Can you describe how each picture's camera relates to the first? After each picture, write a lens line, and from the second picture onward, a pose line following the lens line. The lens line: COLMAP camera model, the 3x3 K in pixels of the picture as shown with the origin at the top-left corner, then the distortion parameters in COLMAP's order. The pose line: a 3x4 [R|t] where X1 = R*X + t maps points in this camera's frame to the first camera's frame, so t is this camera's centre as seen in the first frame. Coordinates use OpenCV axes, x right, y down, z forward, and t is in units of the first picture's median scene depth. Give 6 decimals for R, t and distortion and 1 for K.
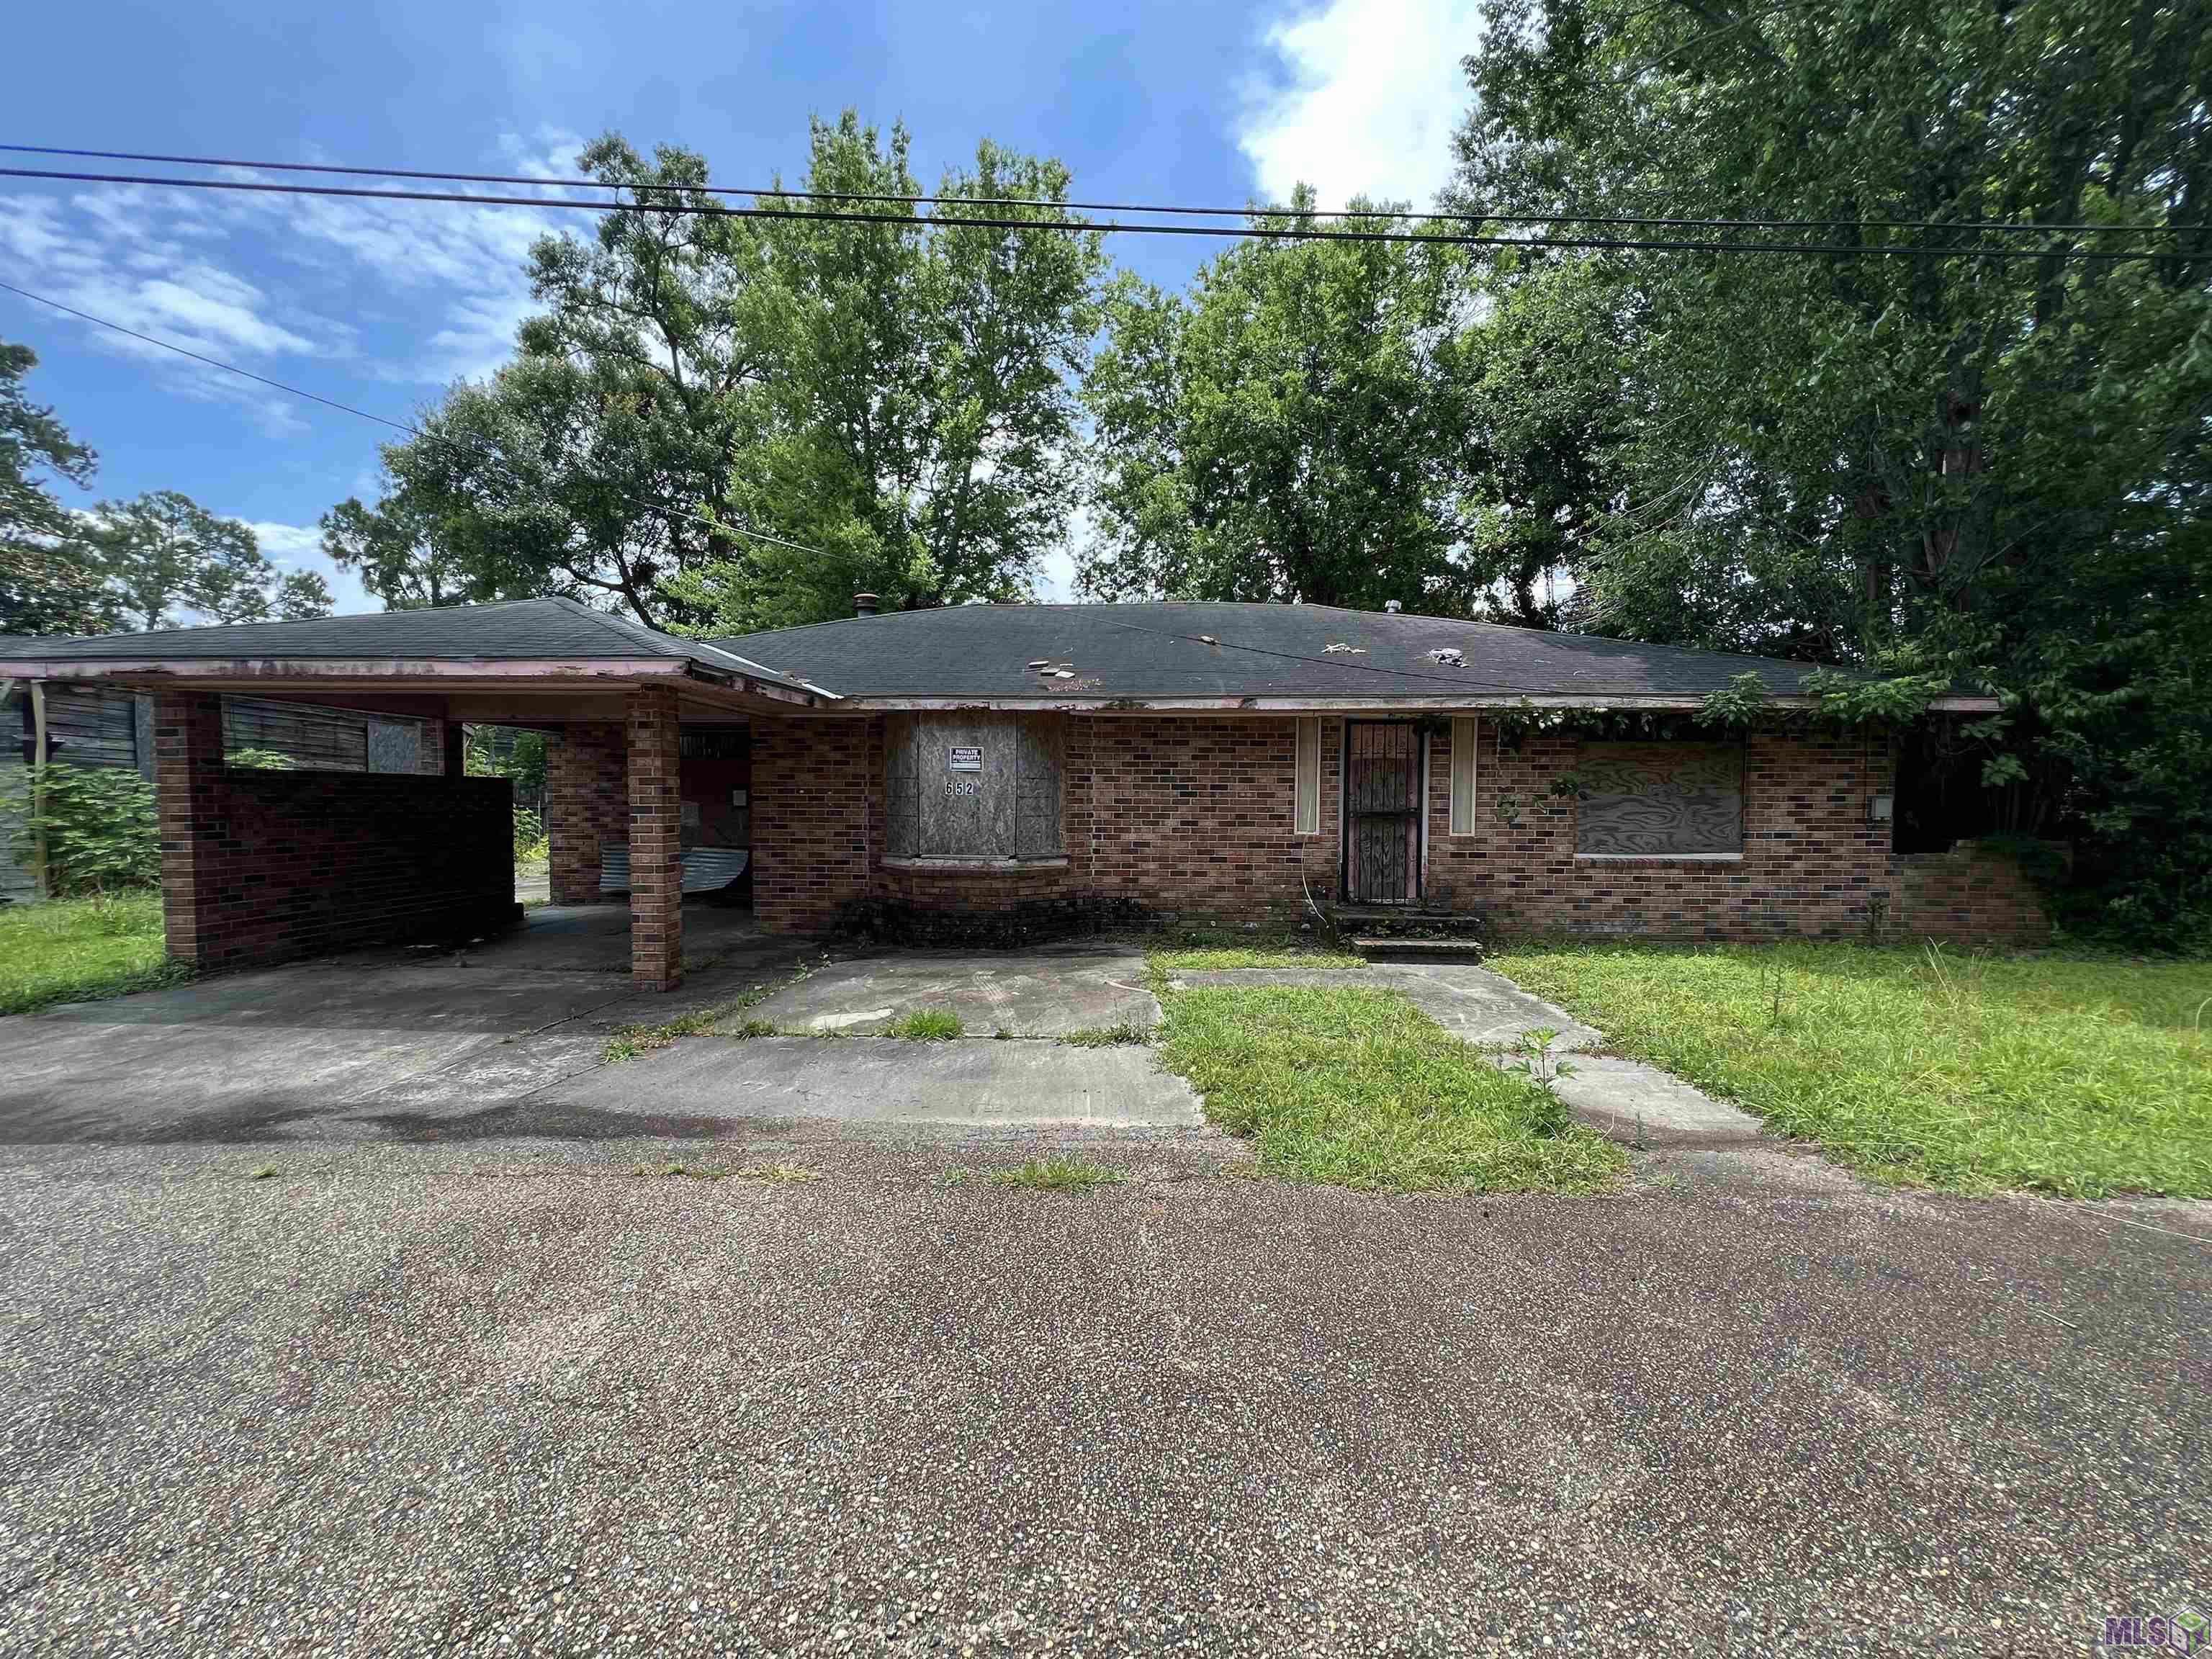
lens RADIAL K [[887.5, 0, 1109.1], [0, 887.5, 832.6], [0, 0, 1]] dist [-0.001194, 0.000517]
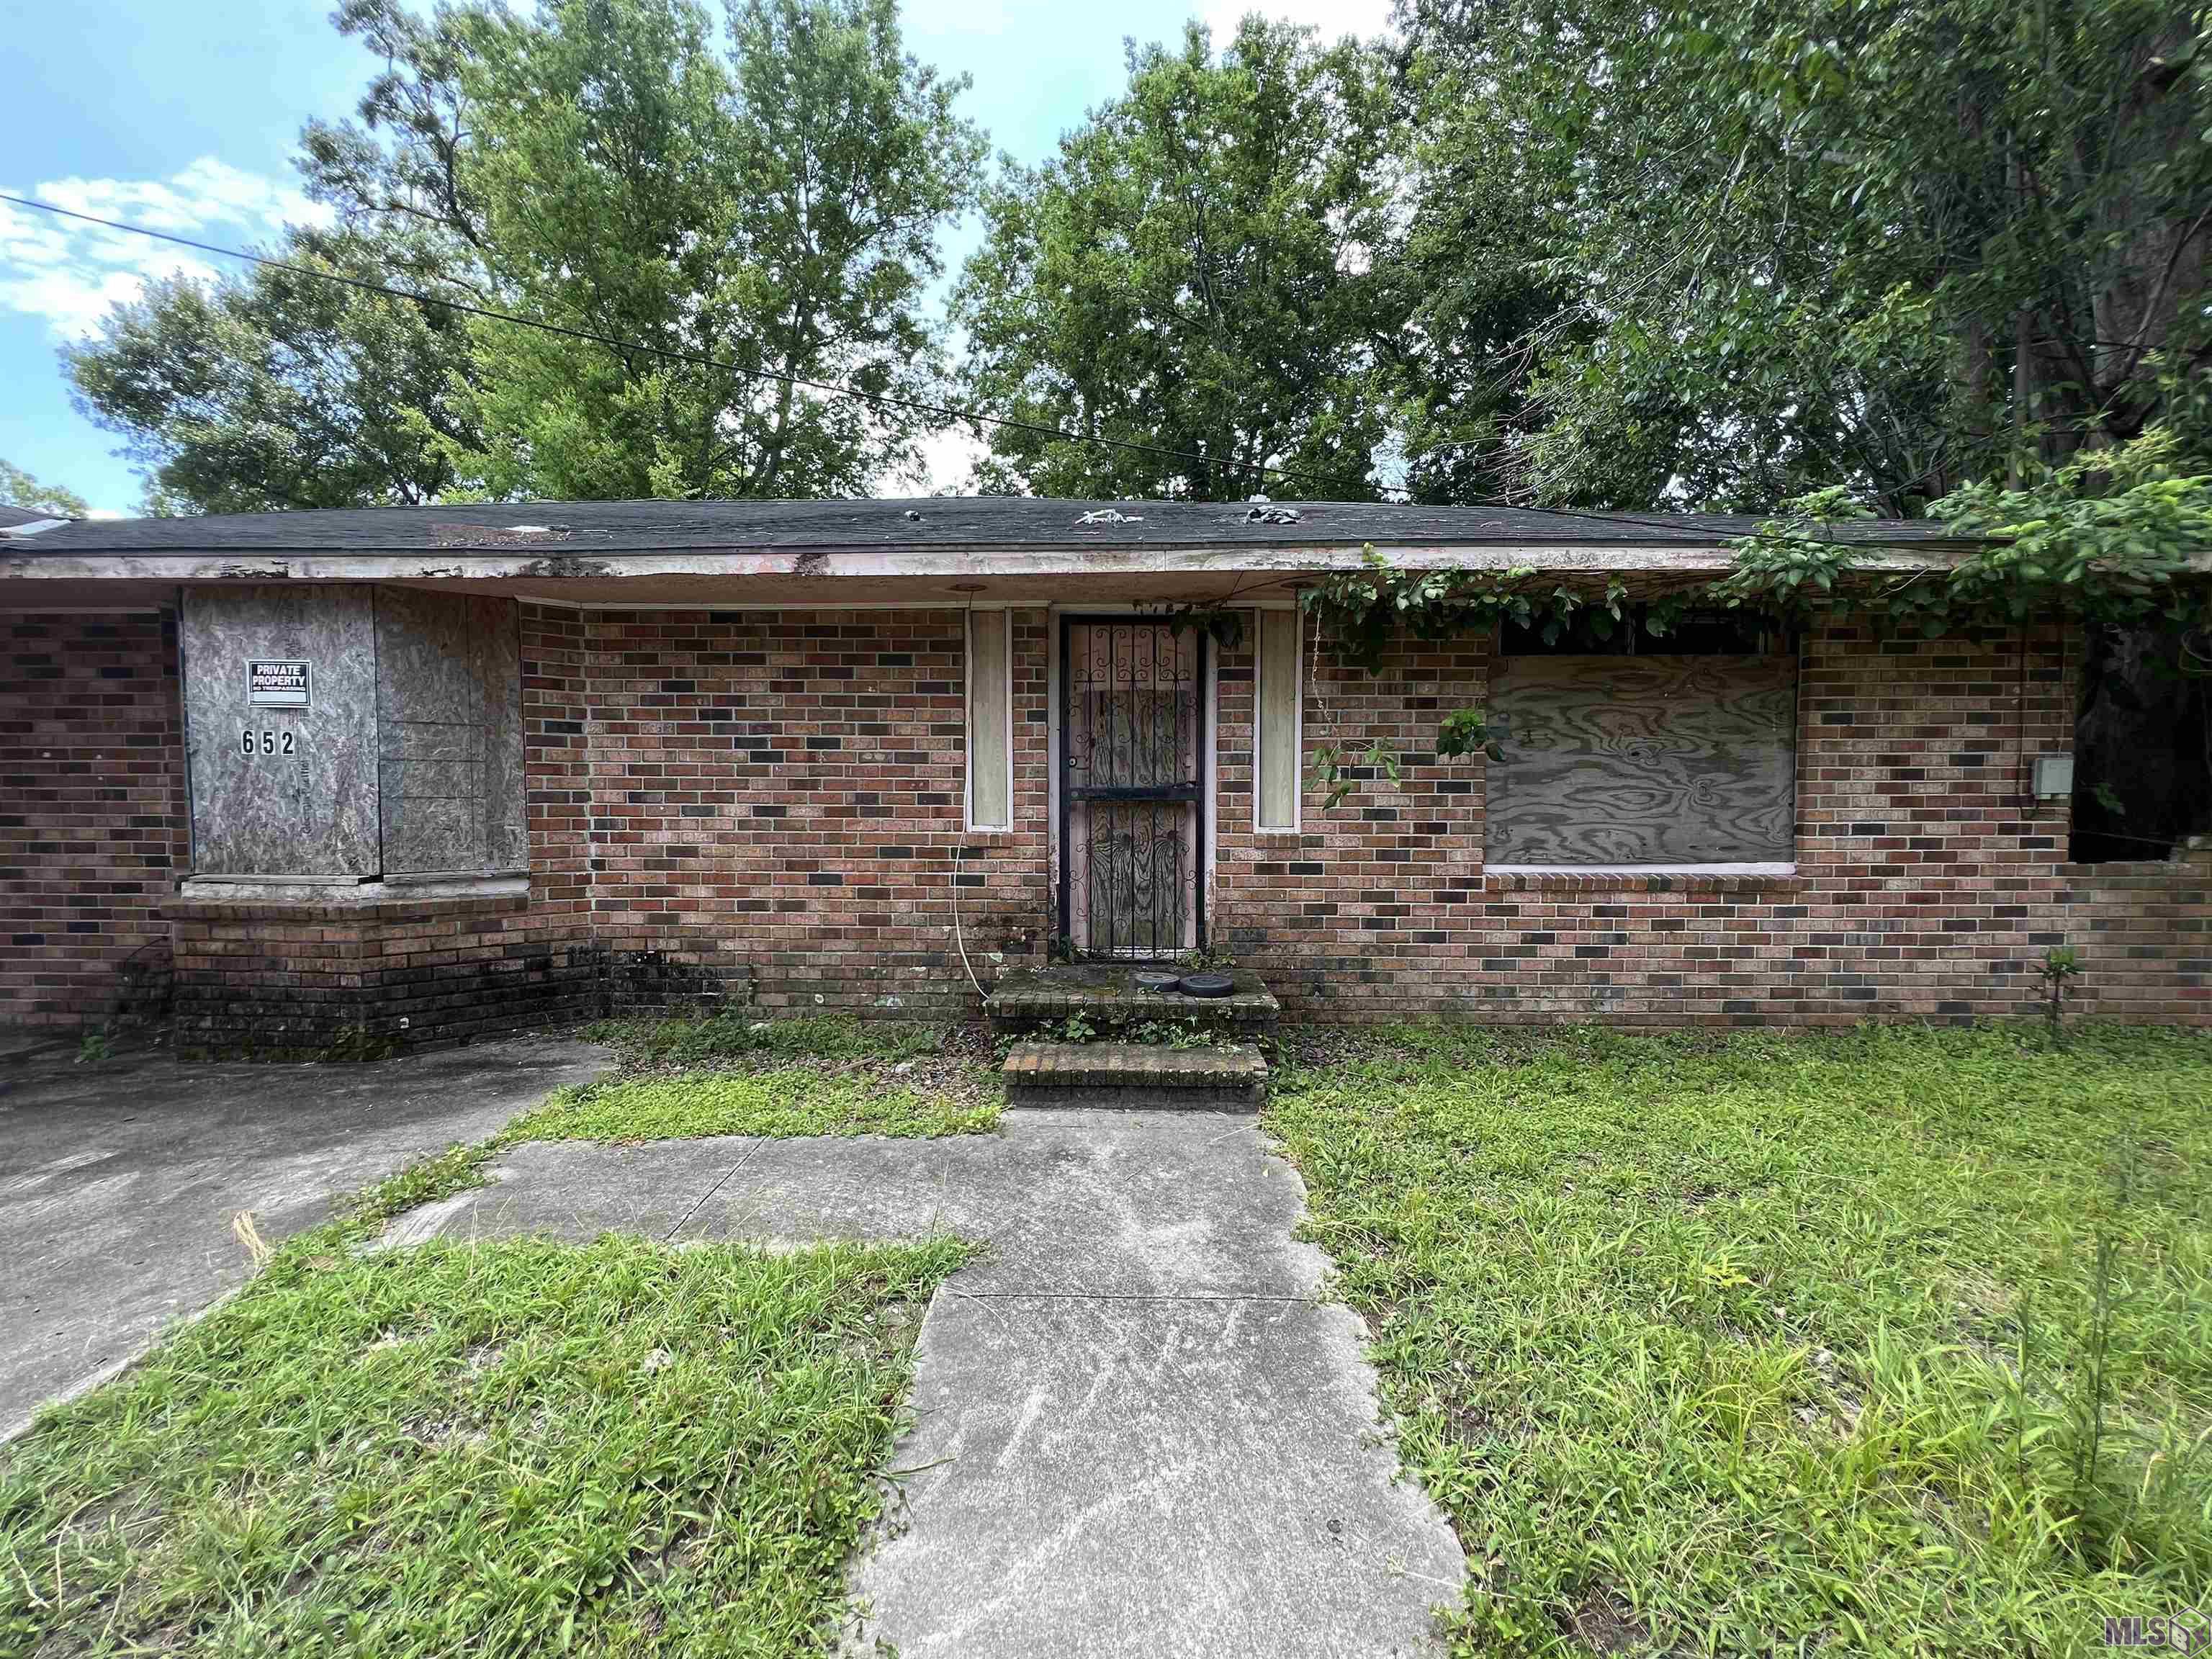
lens RADIAL K [[887.5, 0, 1108.9], [0, 887.5, 834.6], [0, 0, 1]] dist [-0.001194, 0.000517]
pose [[0.999753, -0.004641, 0.021747, 0.287075], [0.004574, 0.999985, 0.003088, 0.002754], [-0.021761, -0.002988, 0.999759, 0.471343]]
